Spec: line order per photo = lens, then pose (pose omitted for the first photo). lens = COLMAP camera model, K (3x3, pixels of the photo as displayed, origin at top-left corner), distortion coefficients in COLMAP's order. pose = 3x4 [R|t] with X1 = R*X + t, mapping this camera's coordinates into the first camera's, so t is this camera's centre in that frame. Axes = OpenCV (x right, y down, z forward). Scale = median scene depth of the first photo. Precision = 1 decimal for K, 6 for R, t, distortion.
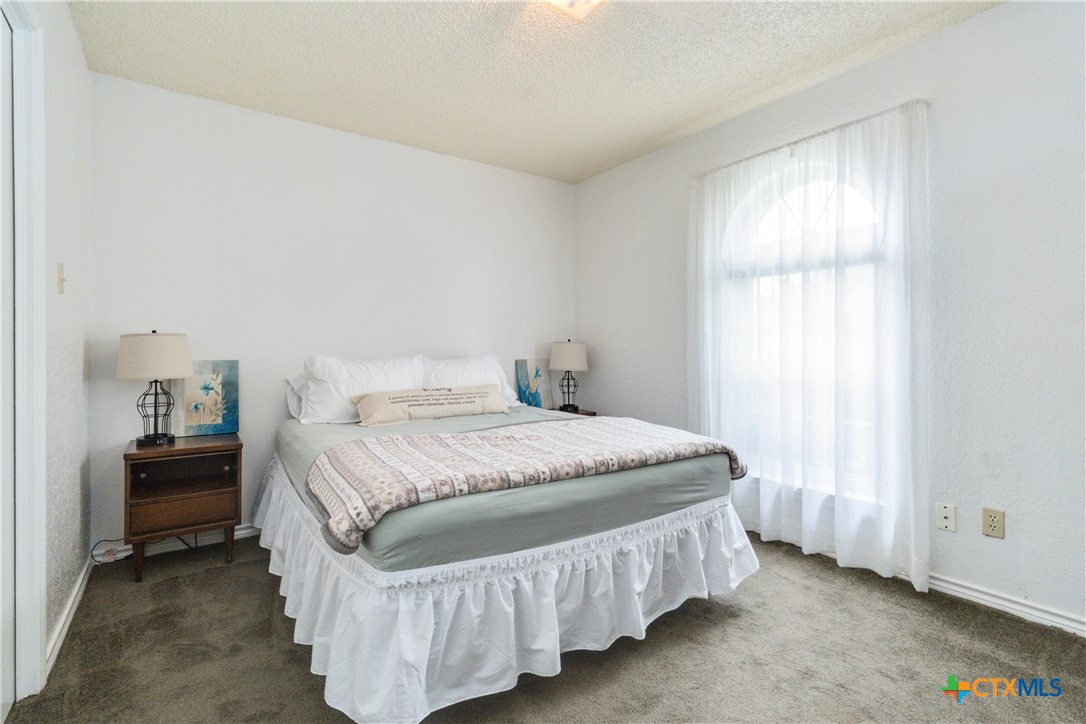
lens RADIAL K [[506.0, 0, 549.1], [0, 506.0, 348.3], [0, 0, 1]] dist [0.001705, 0.000082]
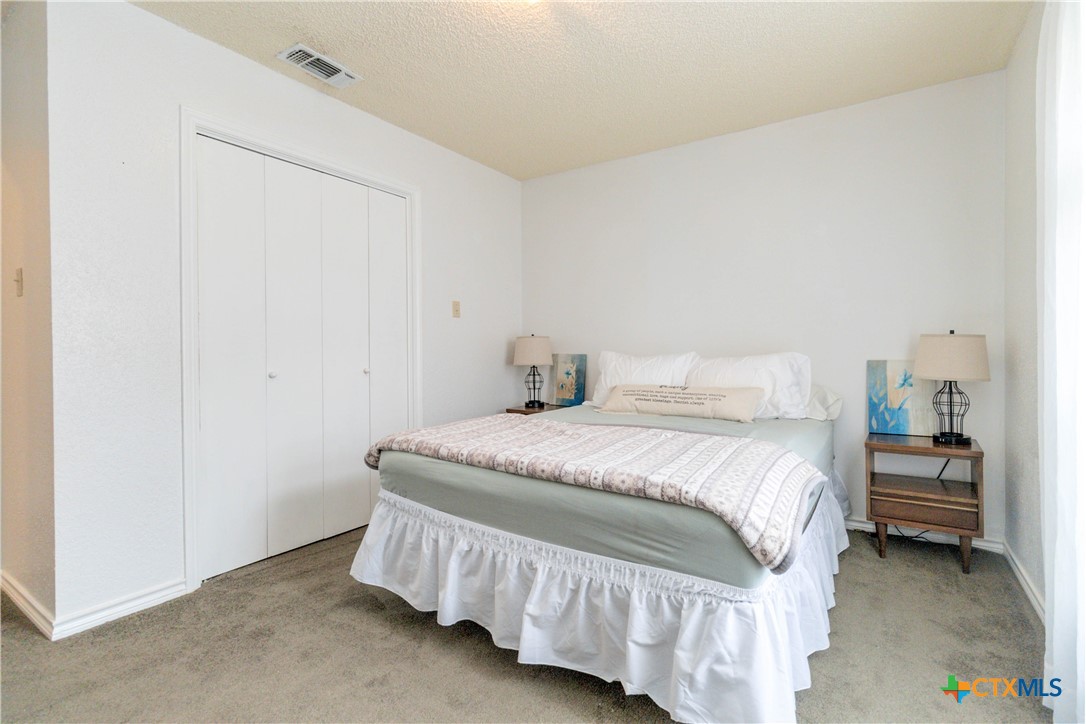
lens RADIAL K [[506.0, 0, 549.1], [0, 506.0, 348.3], [0, 0, 1]] dist [0.001705, 0.000082]
pose [[0.359865, 0.004001, -0.932996, 0.901368], [0.004701, 0.999970, 0.006101, -0.002165], [0.932993, -0.006582, 0.359835, 0.614052]]
